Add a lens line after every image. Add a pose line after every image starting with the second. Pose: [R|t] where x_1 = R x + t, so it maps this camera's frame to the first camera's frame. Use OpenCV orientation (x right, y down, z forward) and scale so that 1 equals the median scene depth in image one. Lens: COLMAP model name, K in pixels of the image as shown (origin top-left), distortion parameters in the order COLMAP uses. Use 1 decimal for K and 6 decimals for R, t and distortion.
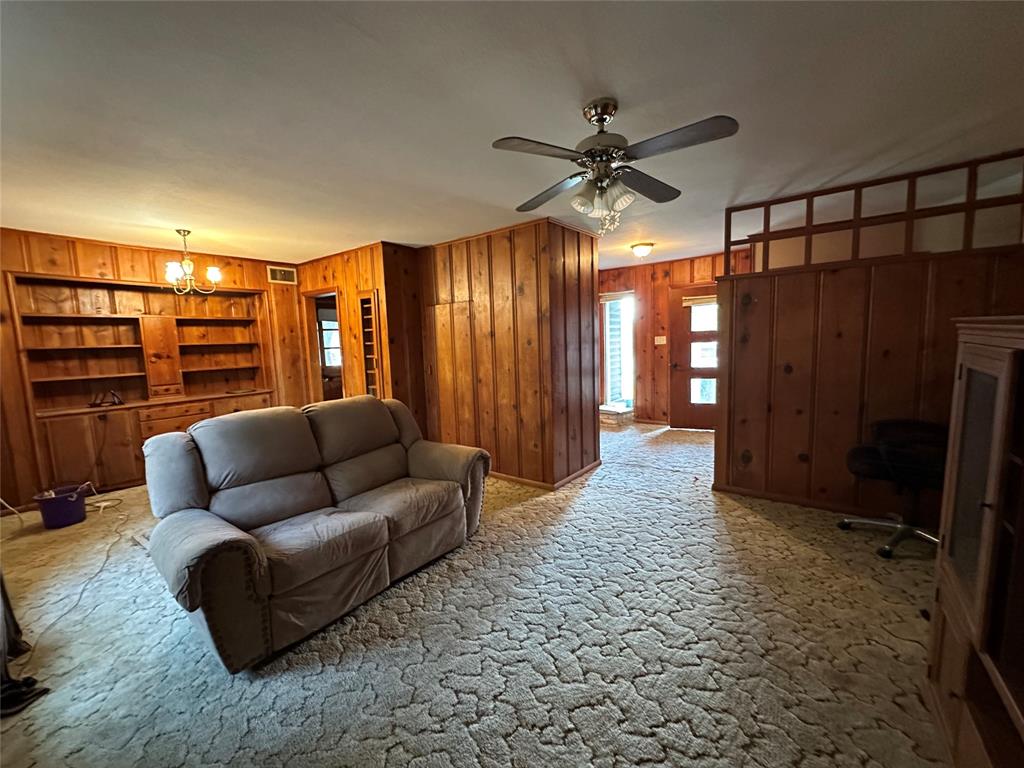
lens RADIAL K [[410.0, 0, 511.9], [0, 410.0, 381.9], [0, 0, 1]] dist [-0.001236, 0.000008]
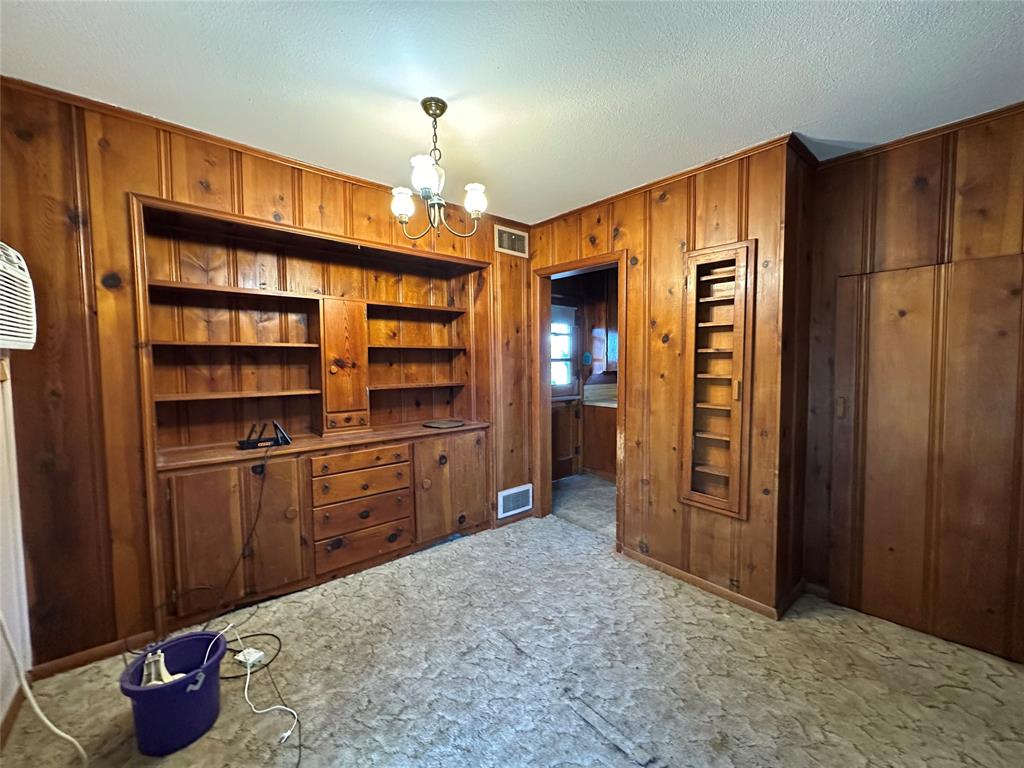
lens RADIAL K [[410.0, 0, 511.4], [0, 410.0, 381.3], [0, 0, 1]] dist [-0.001236, 0.000008]
pose [[0.978366, 0.038930, -0.203187, -0.497872], [-0.048552, 0.997913, -0.042583, -0.023238], [0.201105, 0.051527, 0.978214, 0.464732]]
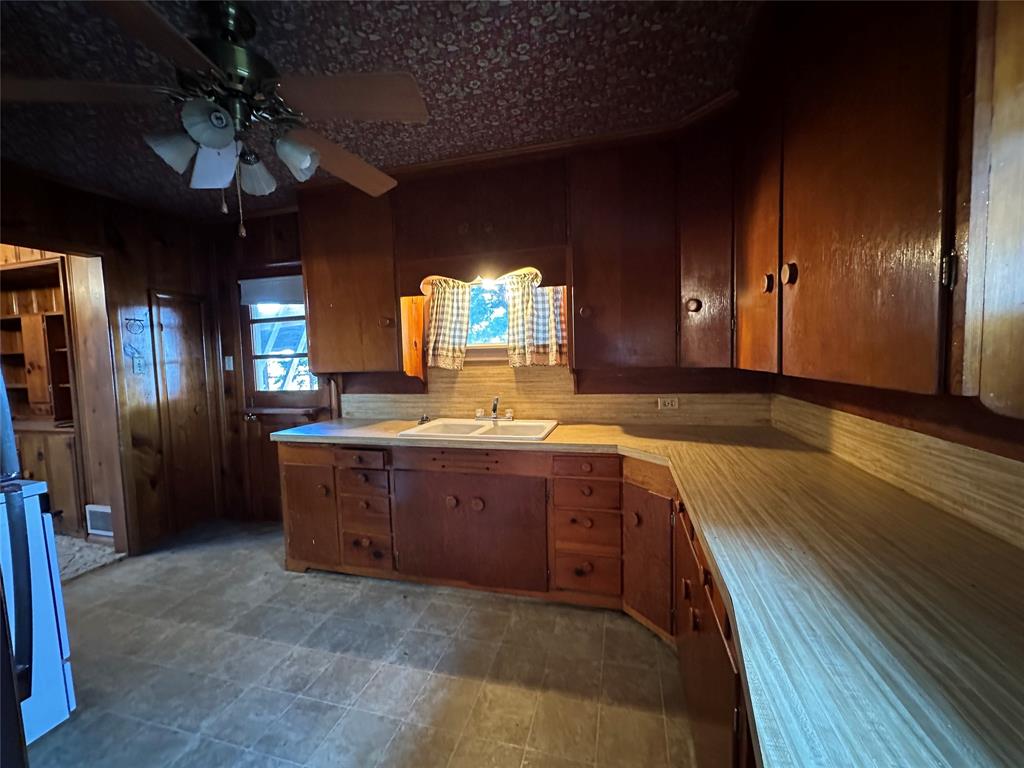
lens RADIAL K [[410.0, 0, 509.3], [0, 410.0, 379.3], [0, 0, 1]] dist [-0.001236, 0.000008]
pose [[0.396206, 0.089982, -0.913742, 0.123322], [-0.084486, 0.994537, 0.061305, -0.142343], [0.914267, 0.052909, 0.401643, 1.412340]]
